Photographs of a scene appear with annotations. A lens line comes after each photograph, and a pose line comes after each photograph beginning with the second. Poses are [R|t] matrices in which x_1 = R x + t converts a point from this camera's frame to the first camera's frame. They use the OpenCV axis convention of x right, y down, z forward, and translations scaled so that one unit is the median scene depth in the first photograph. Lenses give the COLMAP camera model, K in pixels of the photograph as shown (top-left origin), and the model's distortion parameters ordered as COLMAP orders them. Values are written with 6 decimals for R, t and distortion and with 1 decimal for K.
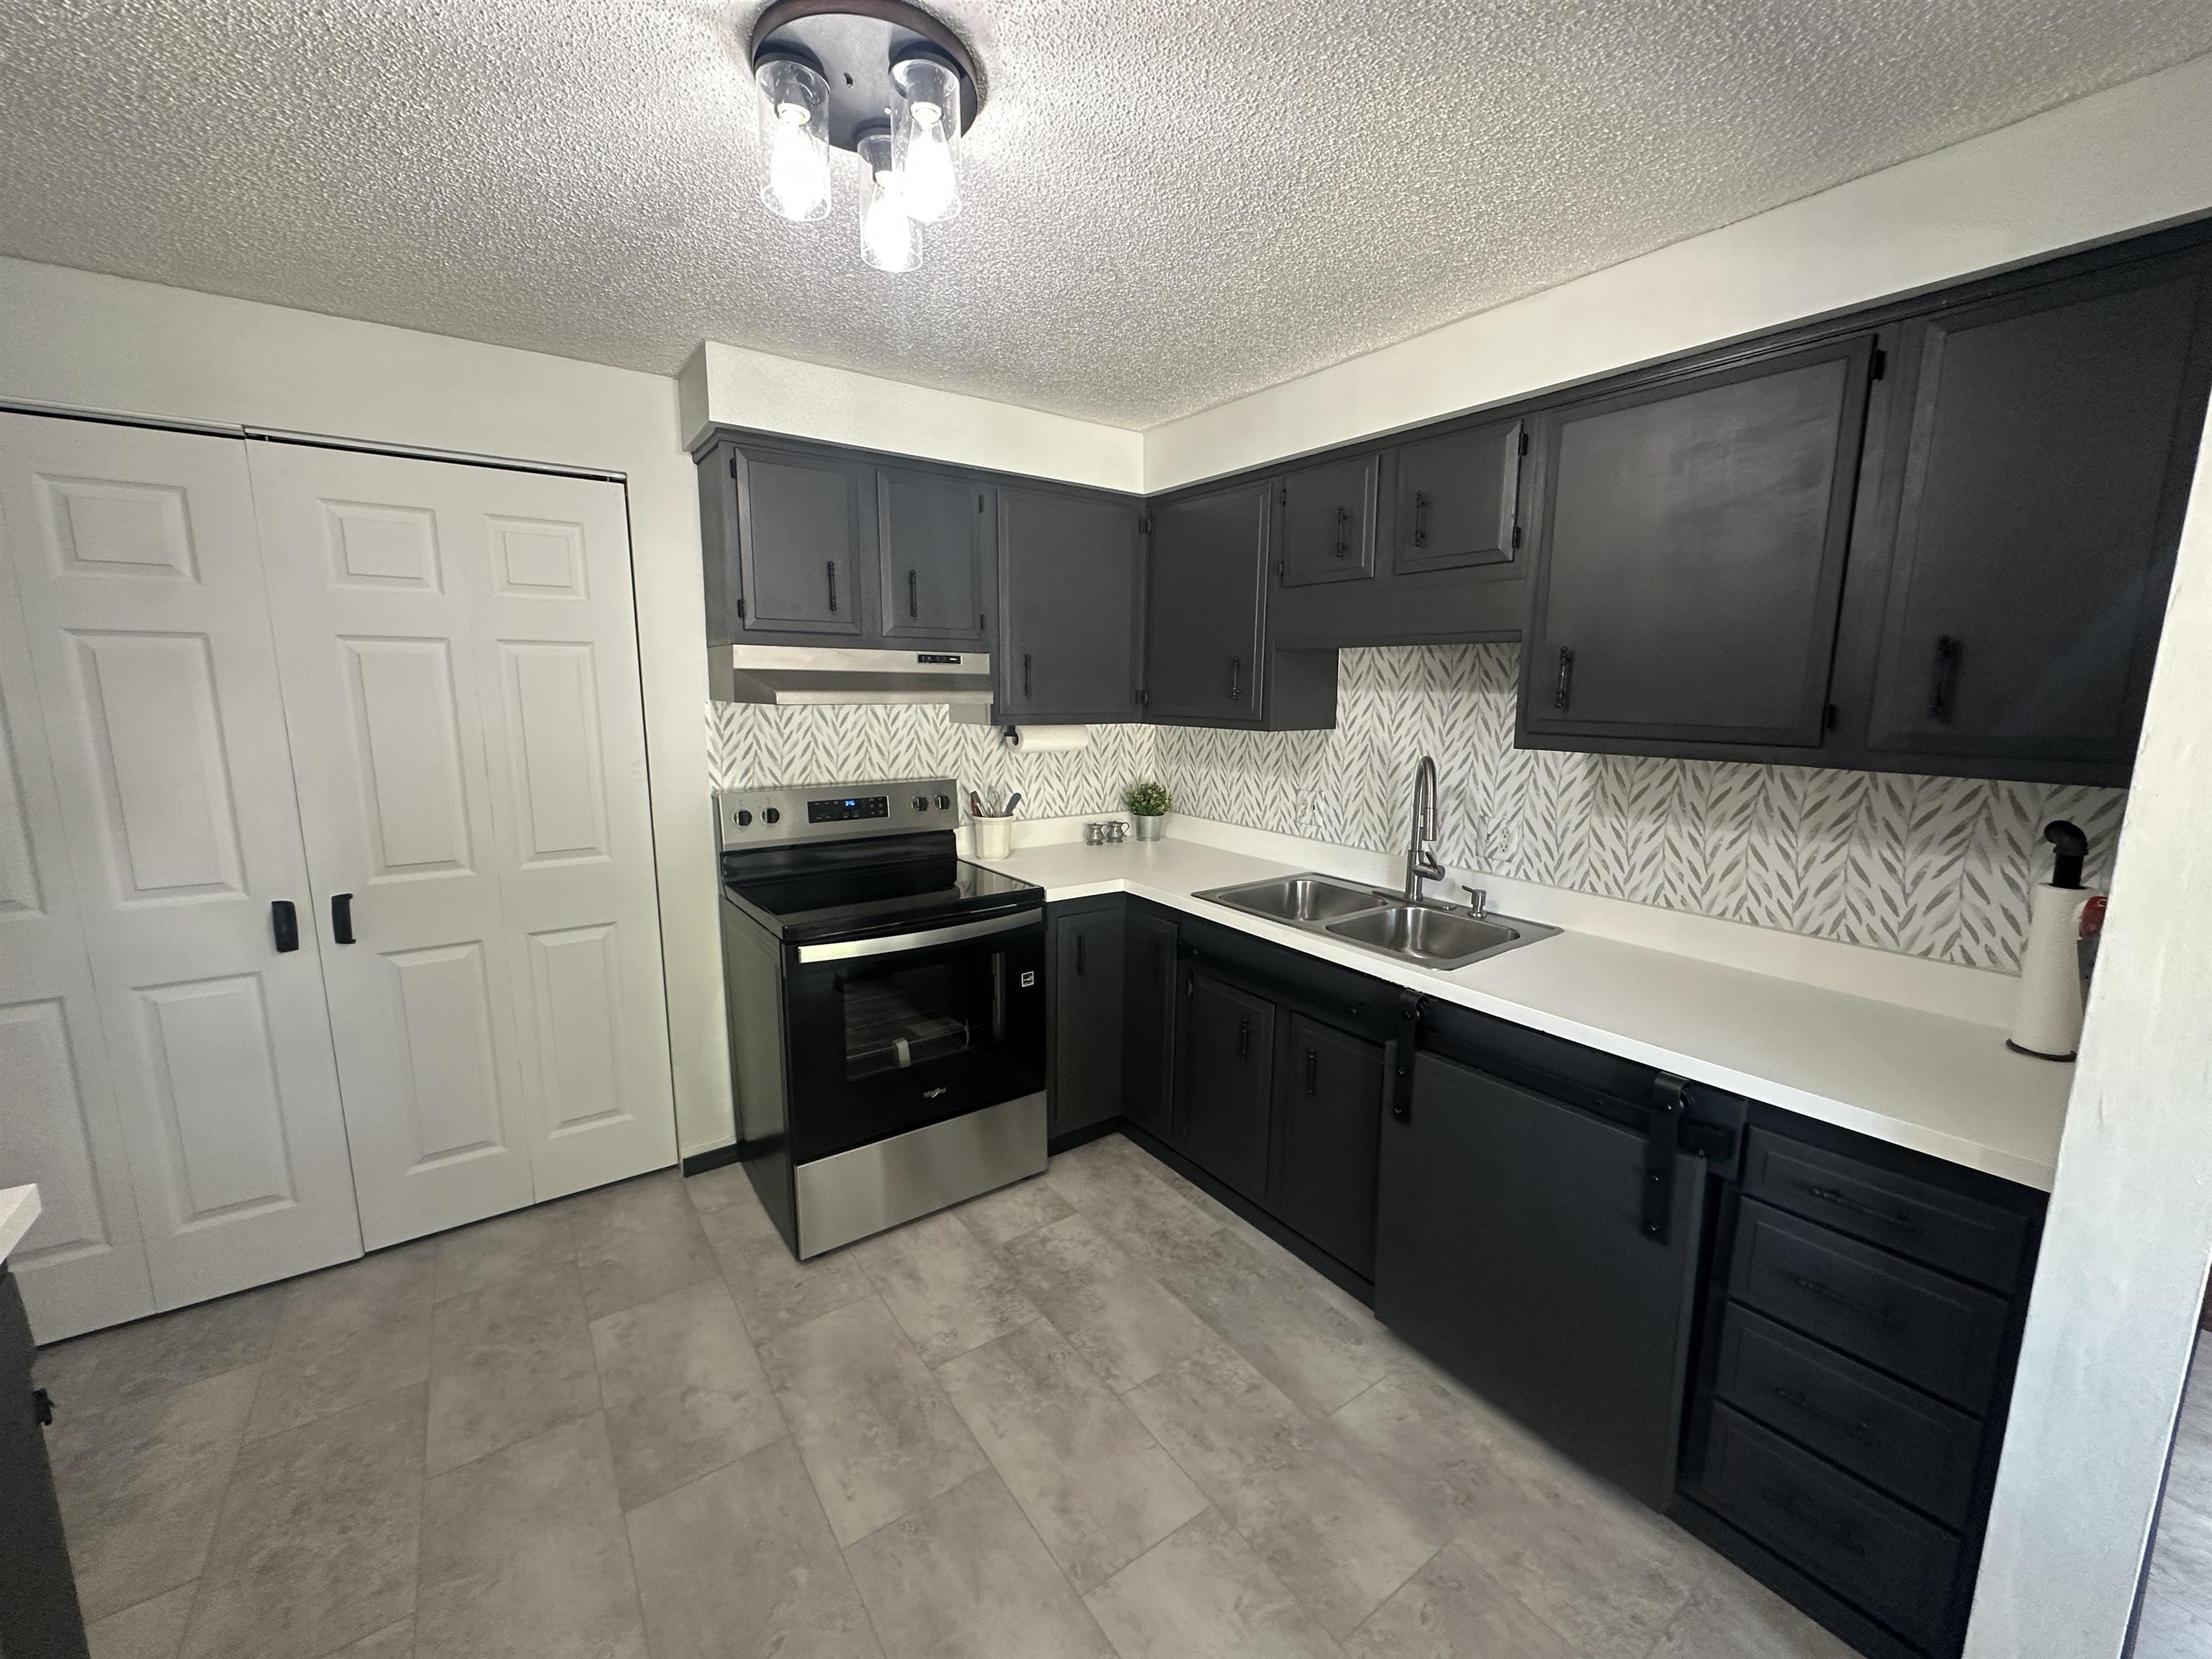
lens RADIAL K [[880.7, 0, 1106.4], [0, 880.7, 833.2], [0, 0, 1]] dist [-0.003085, 0.000142]
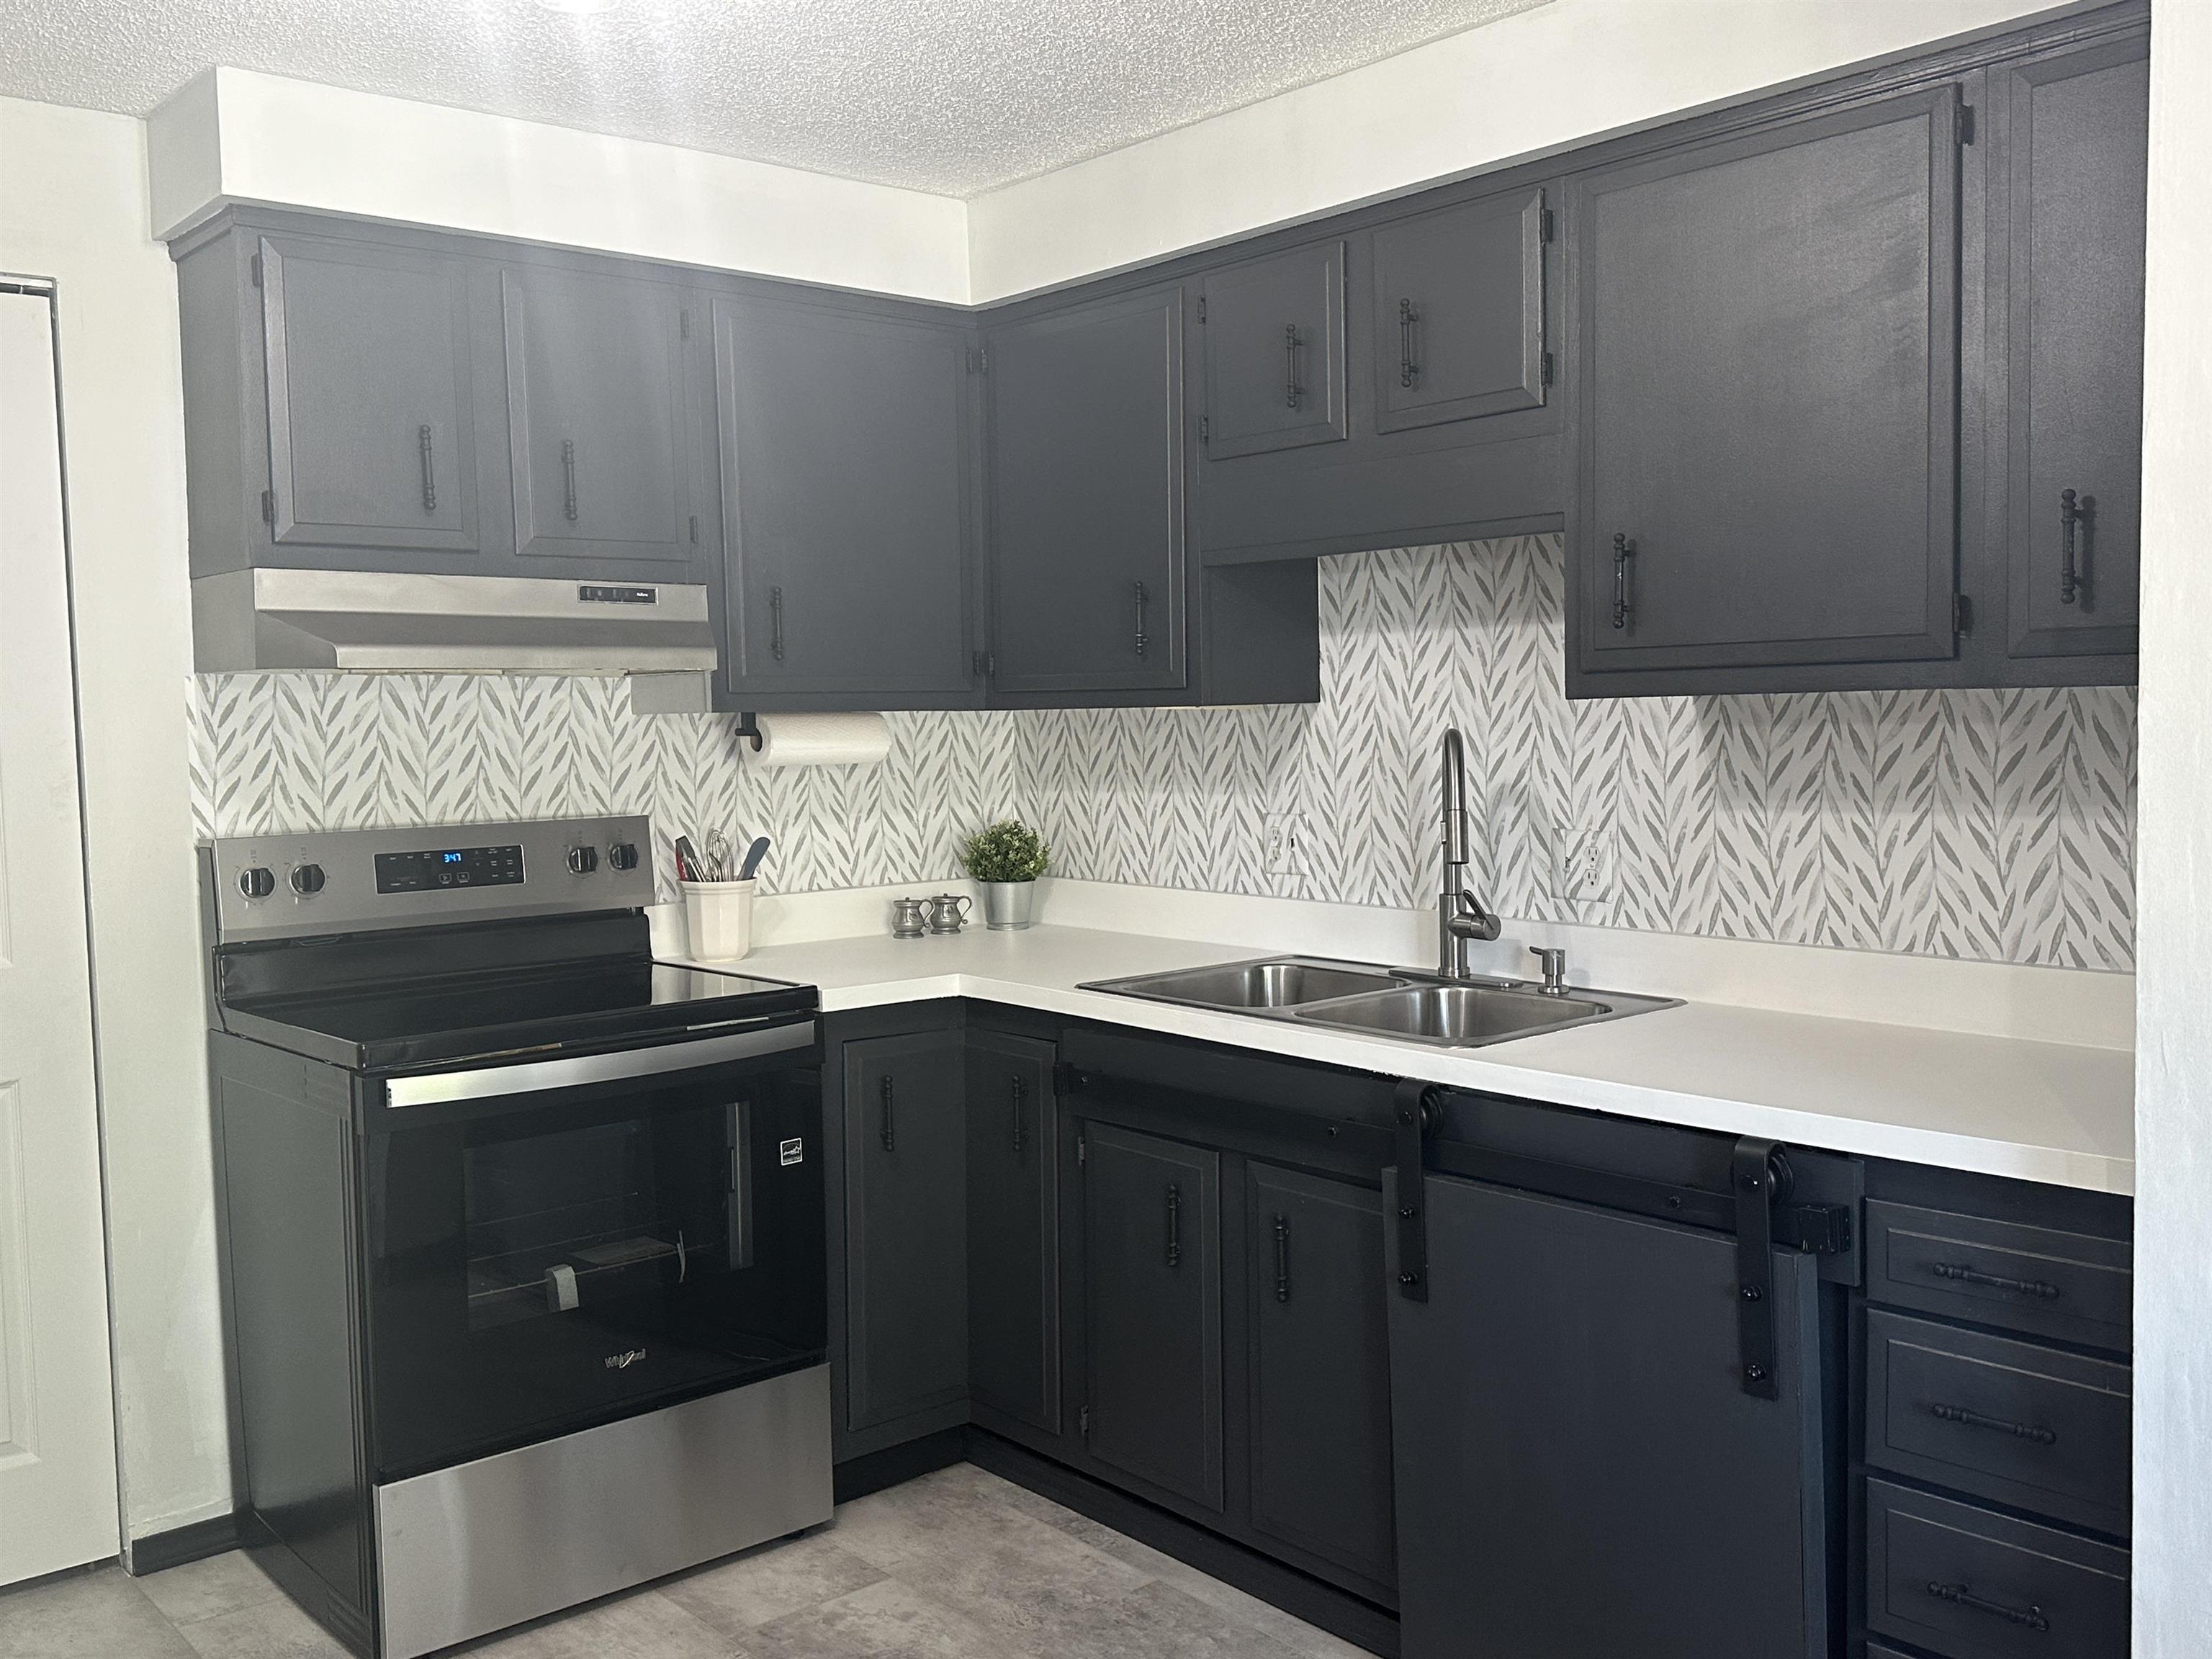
lens RADIAL K [[1990.2, 0, 1109.7], [0, 1990.2, 850.4], [0, 0, 1]] dist [0.116740, -0.189115]
pose [[0.996027, -0.034367, 0.082150, 0.015484], [0.042099, 0.994652, -0.094314, 0.110519], [-0.078470, 0.097397, 0.992147, -0.316805]]
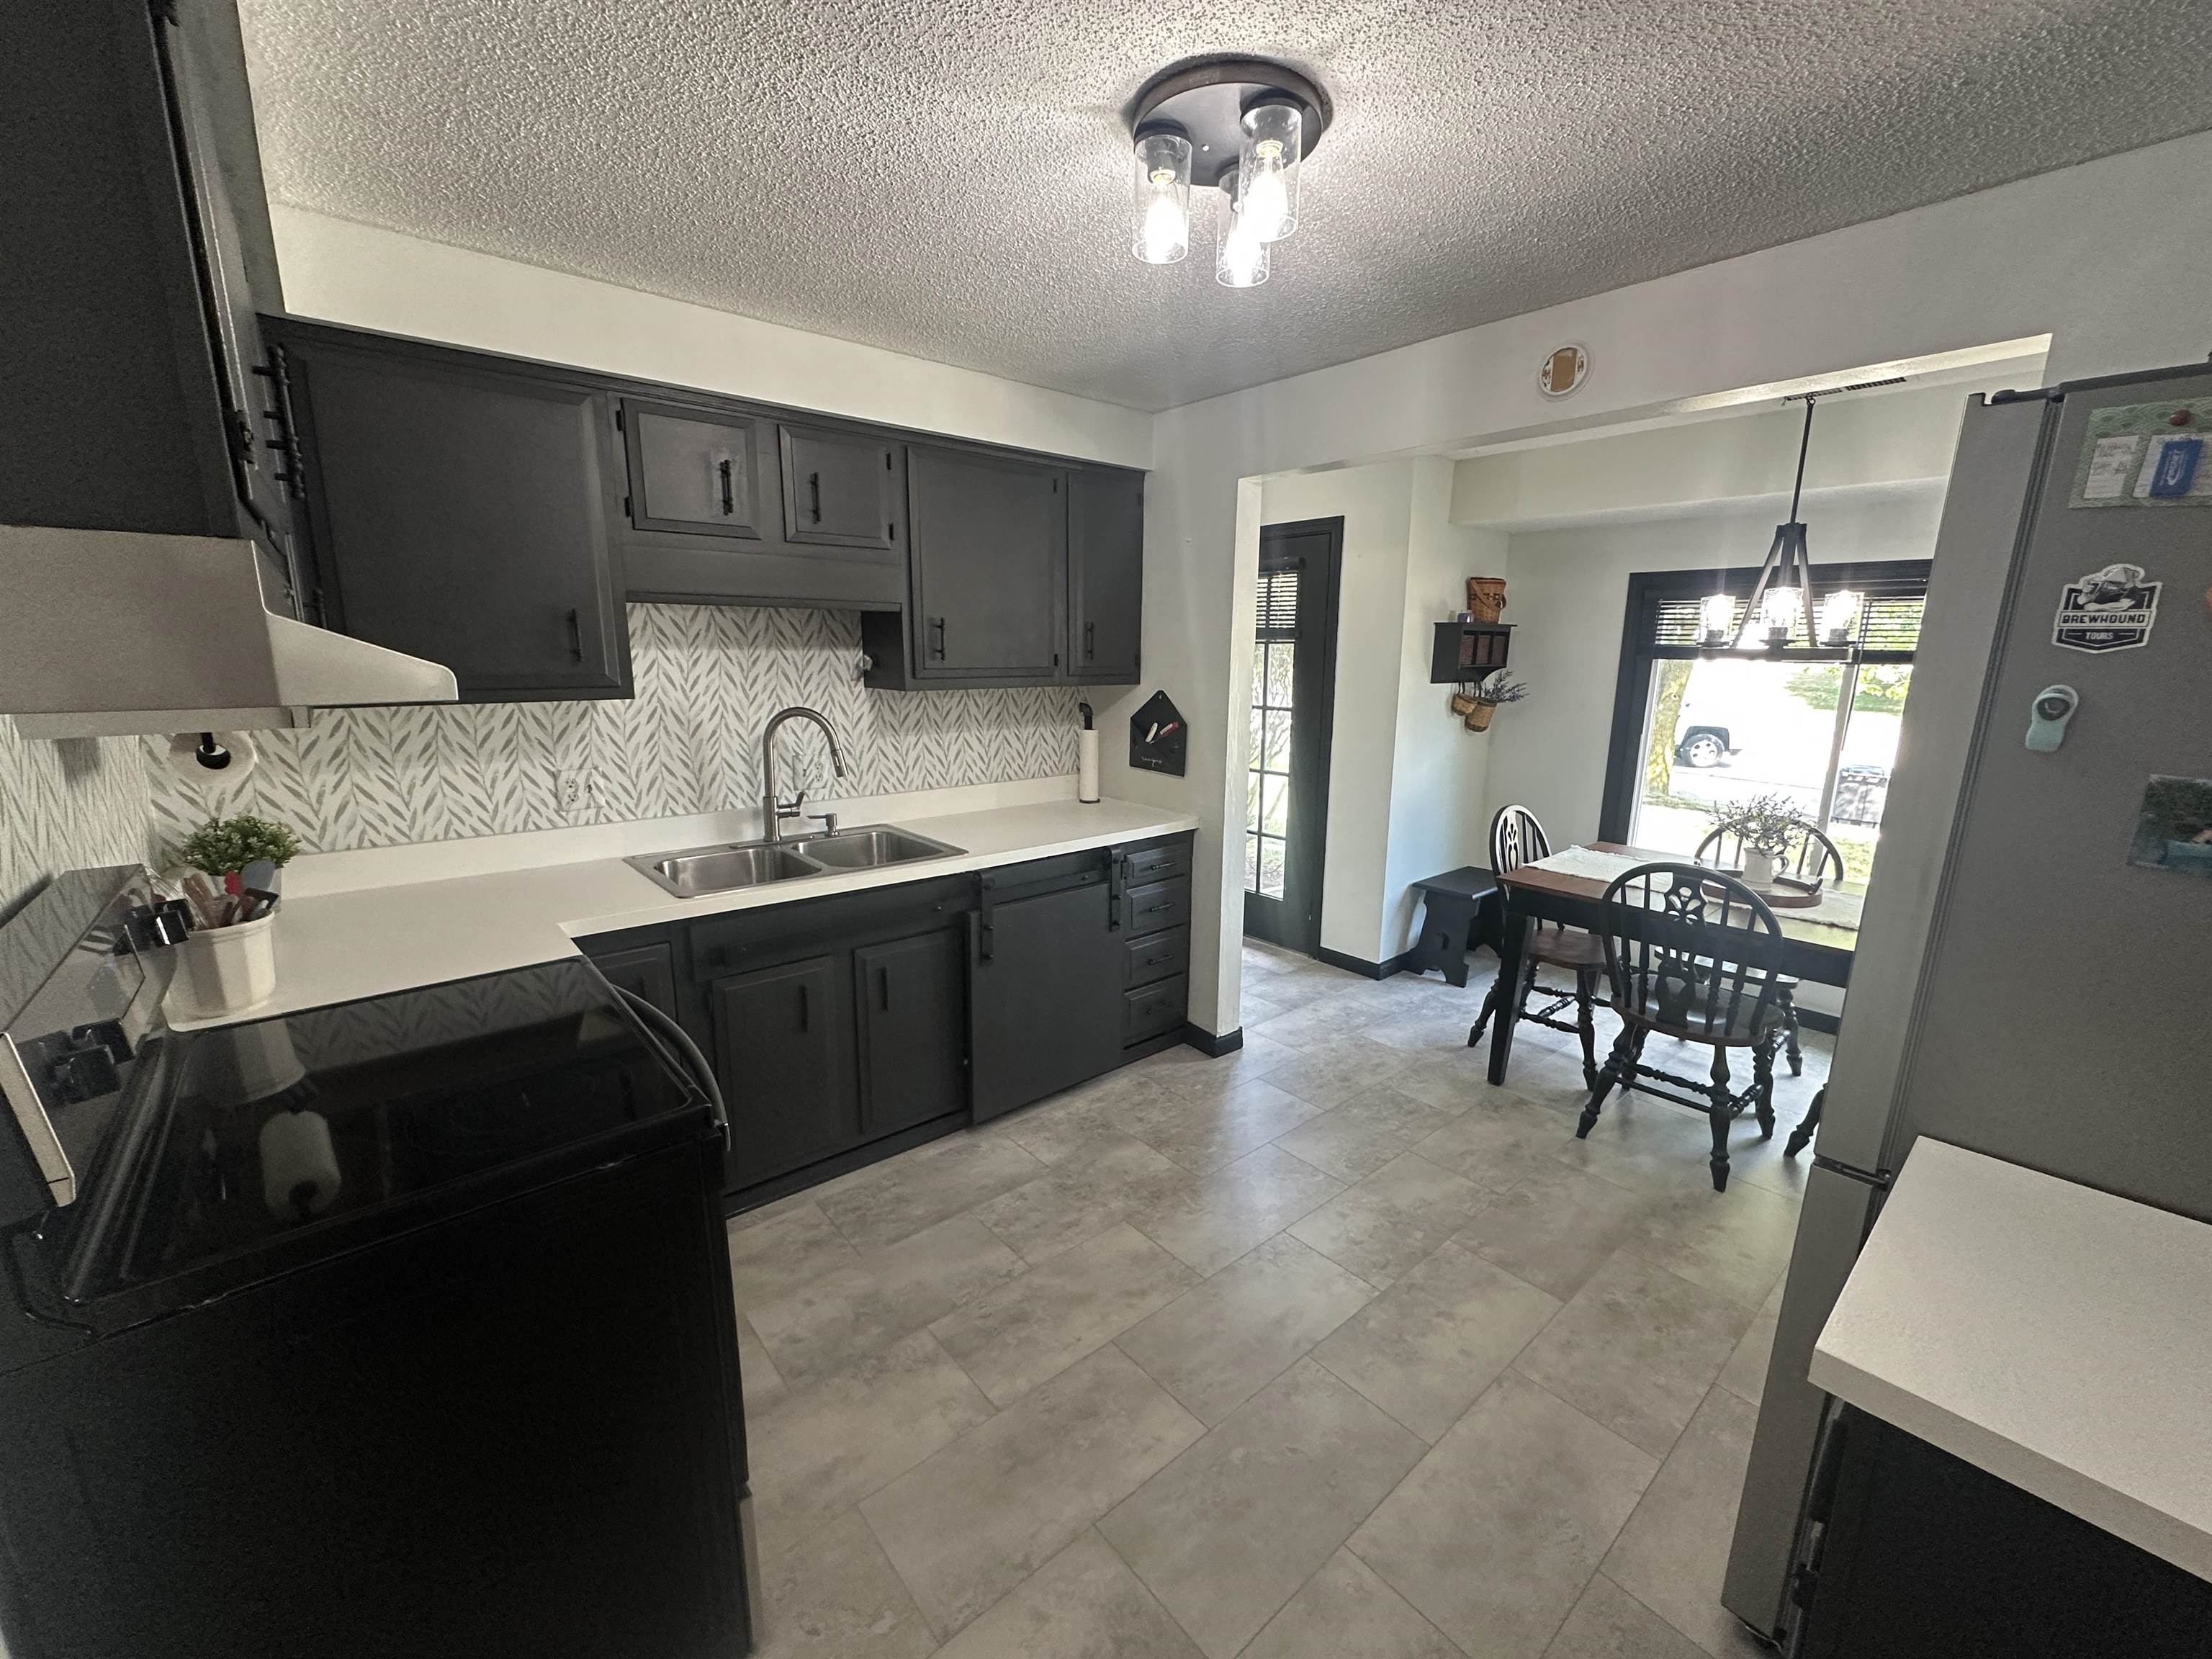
lens RADIAL K [[880.7, 0, 1109.9], [0, 880.7, 833.7], [0, 0, 1]] dist [-0.003085, 0.000142]
pose [[-0.086016, -0.217902, 0.972173, -0.777623], [0.157114, 0.960613, 0.229212, -0.123809], [-0.983827, 0.172458, -0.048392, 0.669257]]
